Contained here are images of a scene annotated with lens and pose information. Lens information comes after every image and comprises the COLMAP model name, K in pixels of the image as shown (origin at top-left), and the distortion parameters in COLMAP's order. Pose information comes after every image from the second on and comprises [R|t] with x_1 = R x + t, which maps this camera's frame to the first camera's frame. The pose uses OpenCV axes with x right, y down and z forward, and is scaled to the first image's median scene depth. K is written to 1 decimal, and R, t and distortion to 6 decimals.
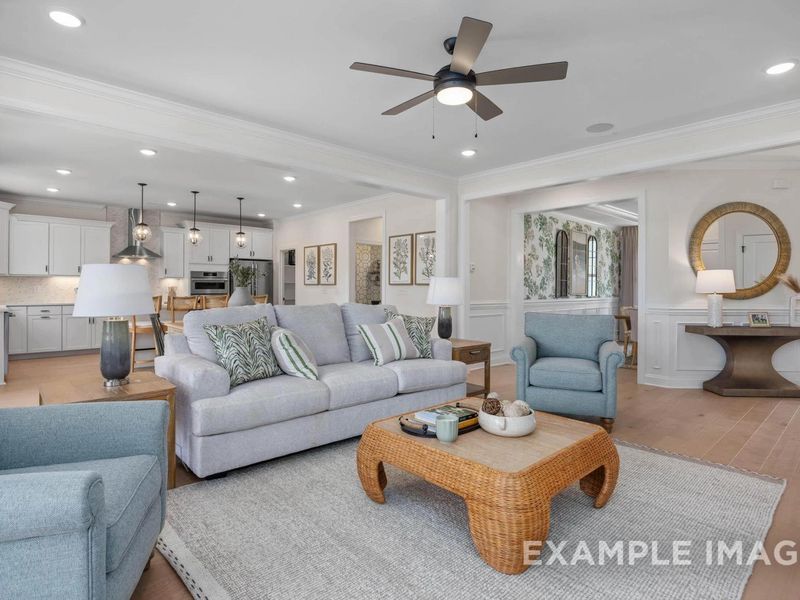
lens RADIAL K [[446.8, 0, 398.6], [0, 446.8, 295.1], [0, 0, 1]] dist [-0.001669, -0.000217]
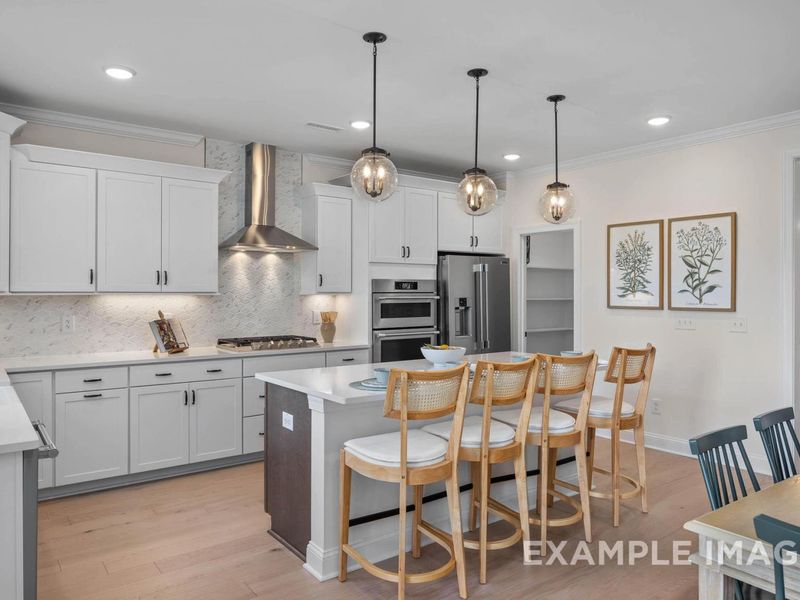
lens RADIAL K [[568.9, 0, 400.9], [0, 568.9, 299.7], [0, 0, 1]] dist [0.006658, -0.000404]
pose [[0.996545, -0.001303, -0.083050, -0.394176], [0.000978, 0.999992, -0.003959, -0.030904], [0.083054, 0.003864, 0.996538, 0.423788]]
